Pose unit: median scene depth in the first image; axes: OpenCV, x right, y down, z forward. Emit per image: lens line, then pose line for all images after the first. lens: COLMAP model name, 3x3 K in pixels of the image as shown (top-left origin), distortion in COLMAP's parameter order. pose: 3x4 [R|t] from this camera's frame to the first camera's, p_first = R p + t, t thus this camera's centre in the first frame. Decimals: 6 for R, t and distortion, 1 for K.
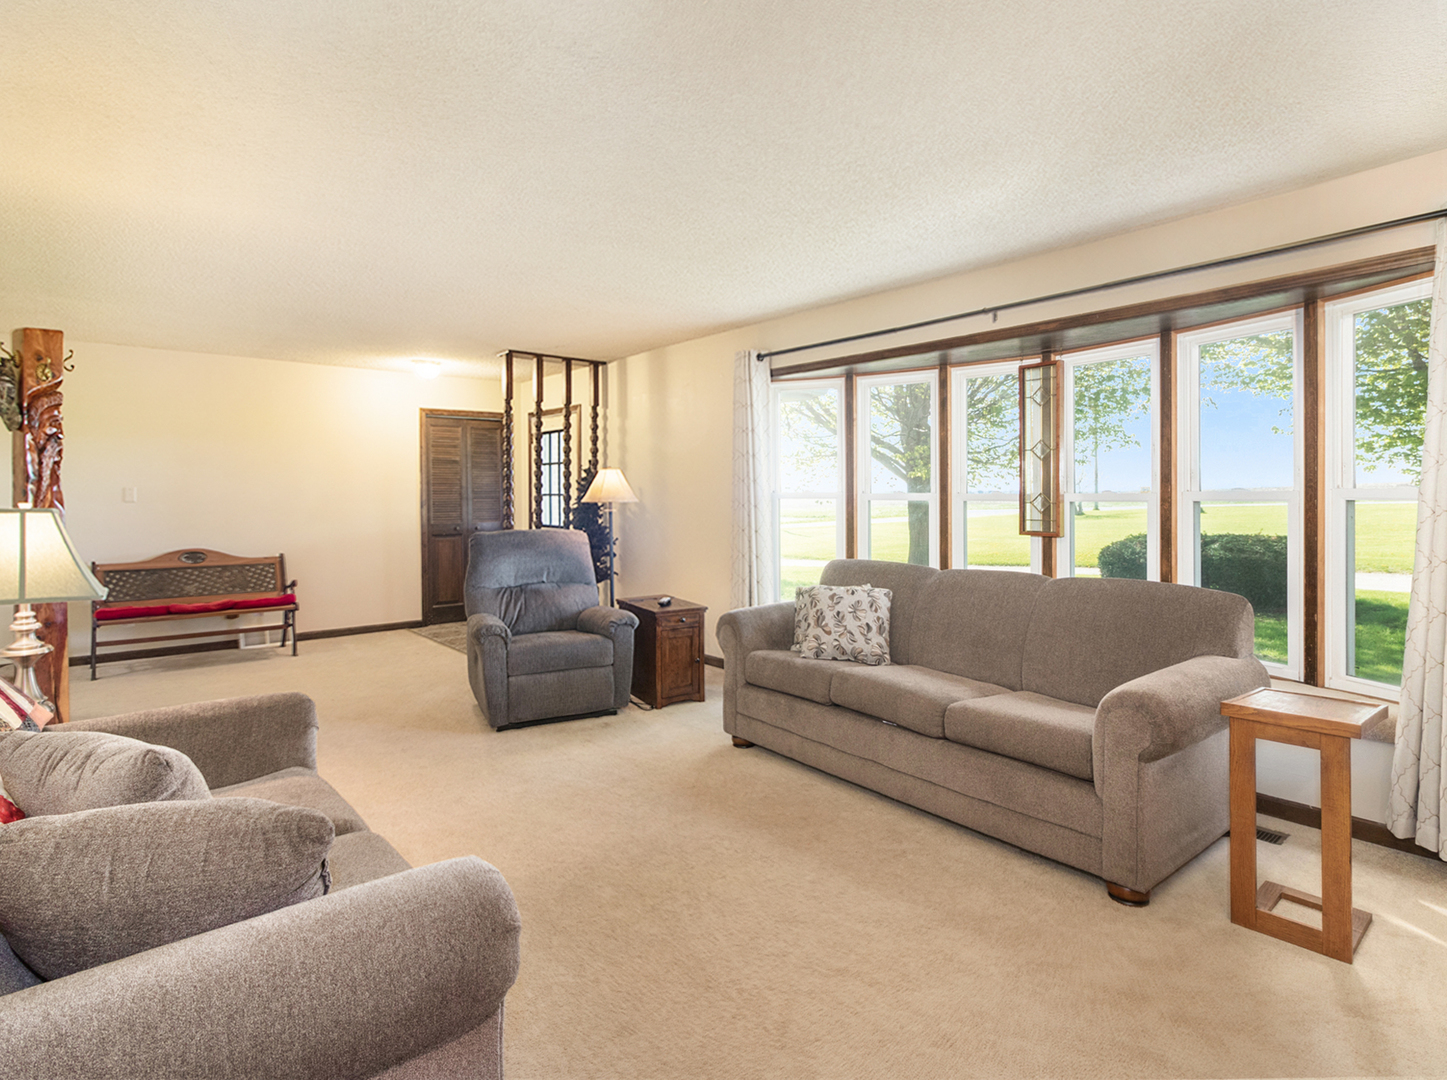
lens RADIAL K [[756.2, 0, 722.8], [0, 756.2, 494.7], [0, 0, 1]] dist [0.000246, -0.000065]
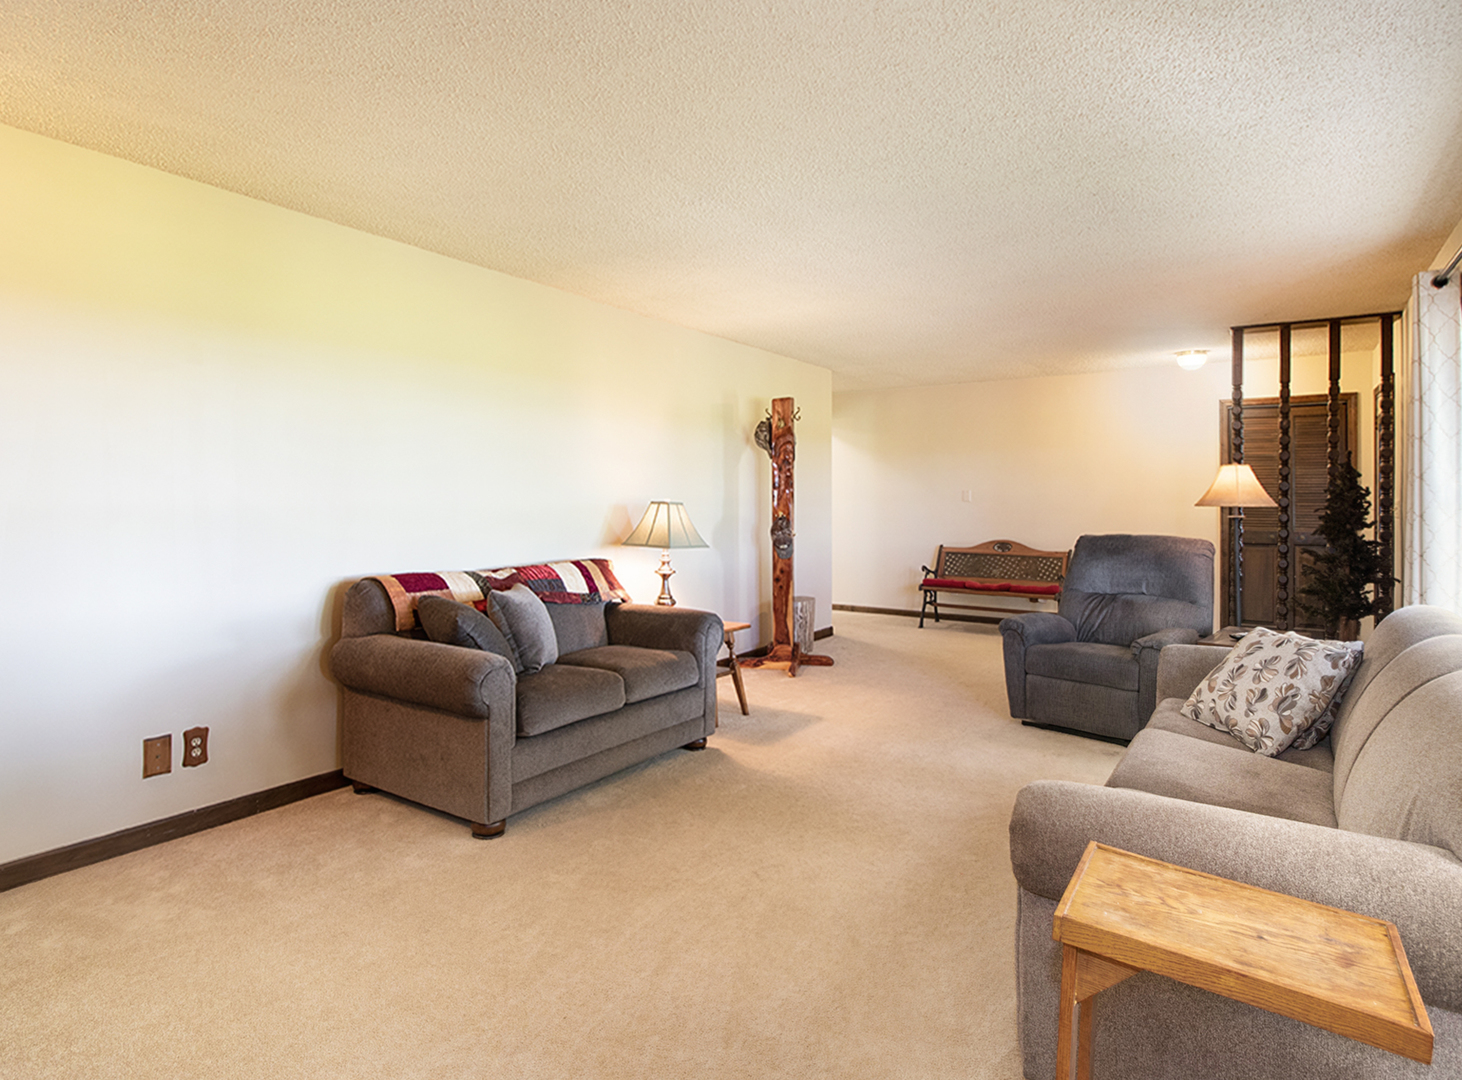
lens RADIAL K [[825.4, 0, 730.2], [0, 825.4, 497.9], [0, 0, 1]] dist [-0.001243, -0.000239]
pose [[0.279835, 0.006319, -0.960027, 0.579263], [-0.004231, 0.999977, 0.005349, -0.002298], [0.960039, 0.002566, 0.279855, 0.252414]]
